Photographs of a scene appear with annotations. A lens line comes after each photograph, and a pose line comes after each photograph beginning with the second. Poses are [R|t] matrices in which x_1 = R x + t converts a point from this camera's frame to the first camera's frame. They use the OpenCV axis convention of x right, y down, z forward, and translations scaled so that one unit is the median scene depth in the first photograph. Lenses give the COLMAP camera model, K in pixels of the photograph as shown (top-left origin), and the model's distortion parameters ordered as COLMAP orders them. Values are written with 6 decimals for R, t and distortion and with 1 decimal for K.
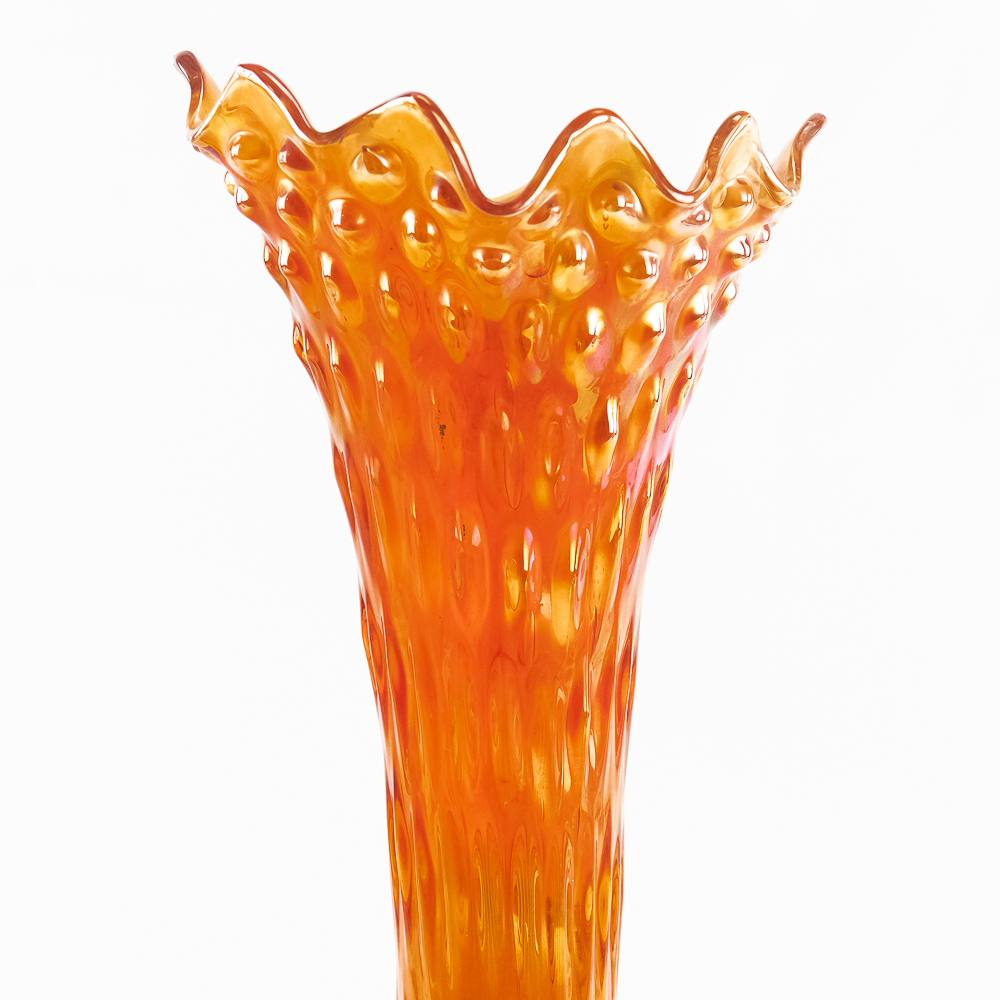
lens RADIAL K [[3109.7, 0, 500.0], [0, 3109.7, 500.0], [0, 0, 1]] dist [0.088034, 0.583056]
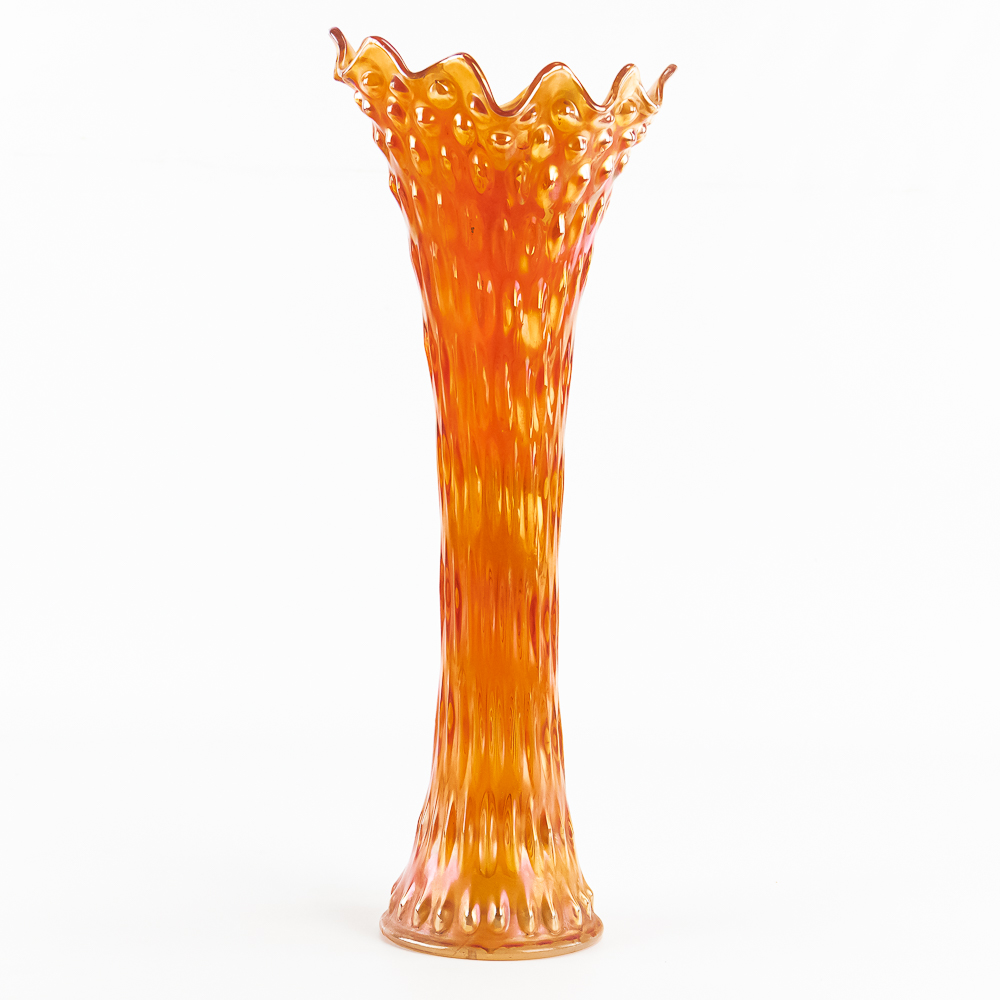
lens RADIAL K [[3109.7, 0, 500.0], [0, 3109.7, 500.0], [0, 0, 1]] dist [0.088034, 0.583056]
pose [[0.999595, 0.007211, 0.027520, -0.052820], [-0.007952, 0.999607, 0.026895, 0.091268], [-0.027315, -0.027103, 0.999259, -0.906731]]
